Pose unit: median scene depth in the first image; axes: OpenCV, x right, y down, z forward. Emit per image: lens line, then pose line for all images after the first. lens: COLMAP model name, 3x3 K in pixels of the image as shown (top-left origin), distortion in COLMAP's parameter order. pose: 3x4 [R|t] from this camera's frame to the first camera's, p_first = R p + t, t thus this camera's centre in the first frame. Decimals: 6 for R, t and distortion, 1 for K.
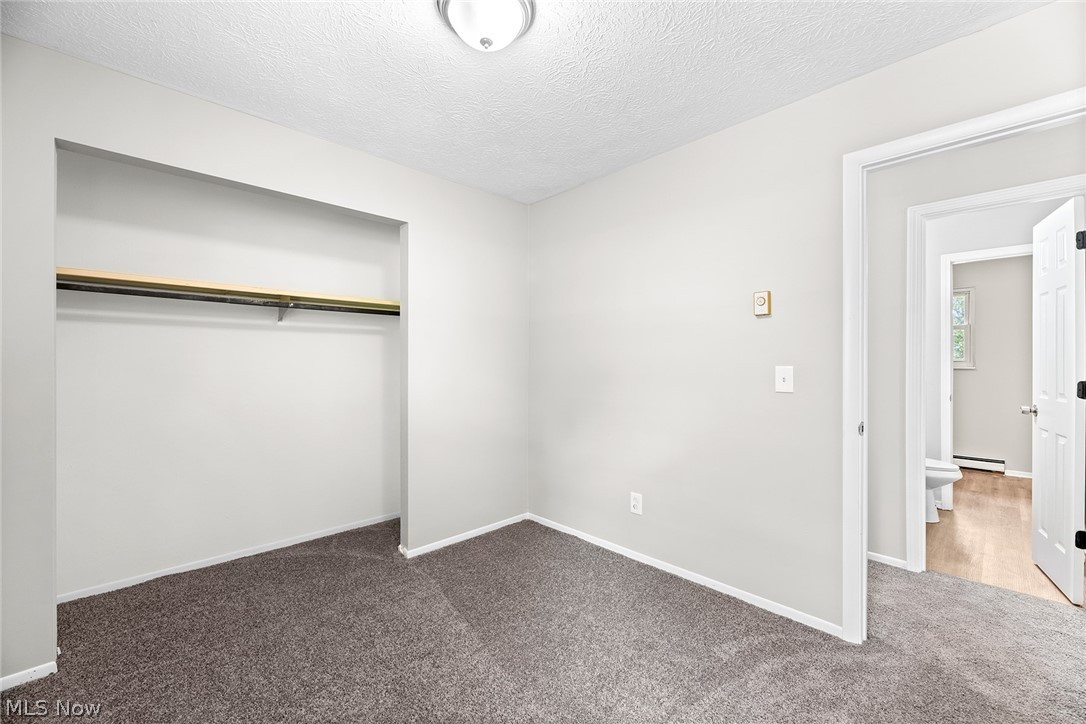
lens RADIAL K [[441.0, 0, 542.1], [0, 441.0, 365.6], [0, 0, 1]] dist [-0.000677, 0.000201]
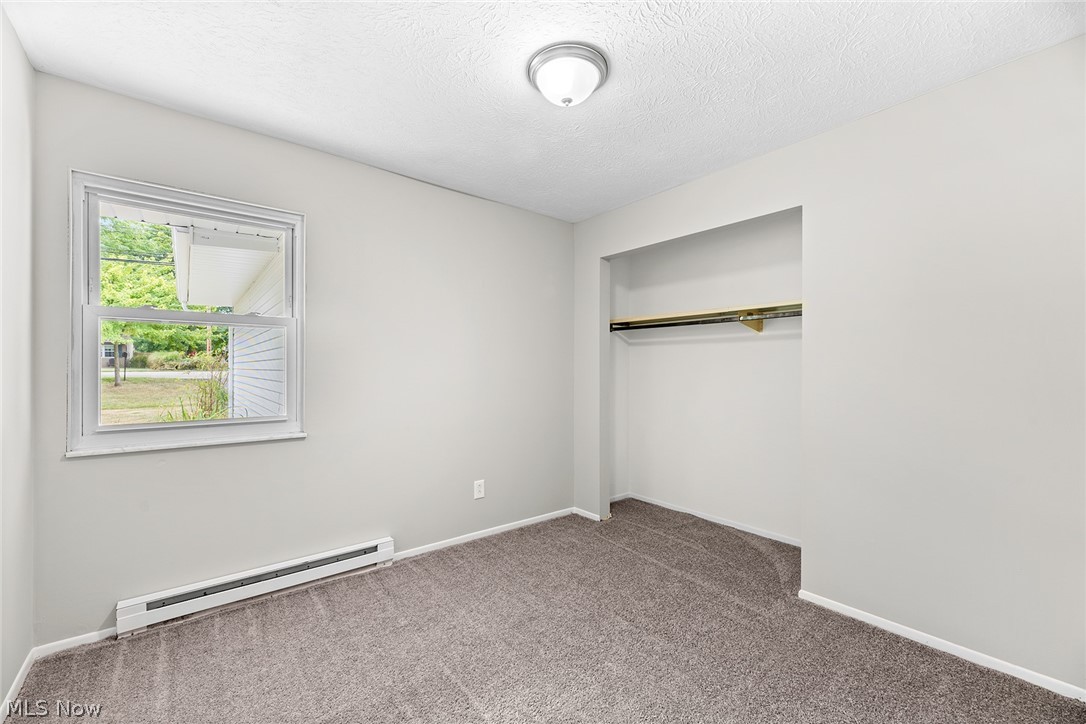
lens RADIAL K [[441.1, 0, 538.5], [0, 441.1, 369.6], [0, 0, 1]] dist [0.000079, -0.000066]
pose [[-0.086740, 0.003404, -0.996225, 0.639949], [-0.011563, 0.999923, 0.004424, -0.004053], [0.996164, 0.011903, -0.086694, 0.607491]]
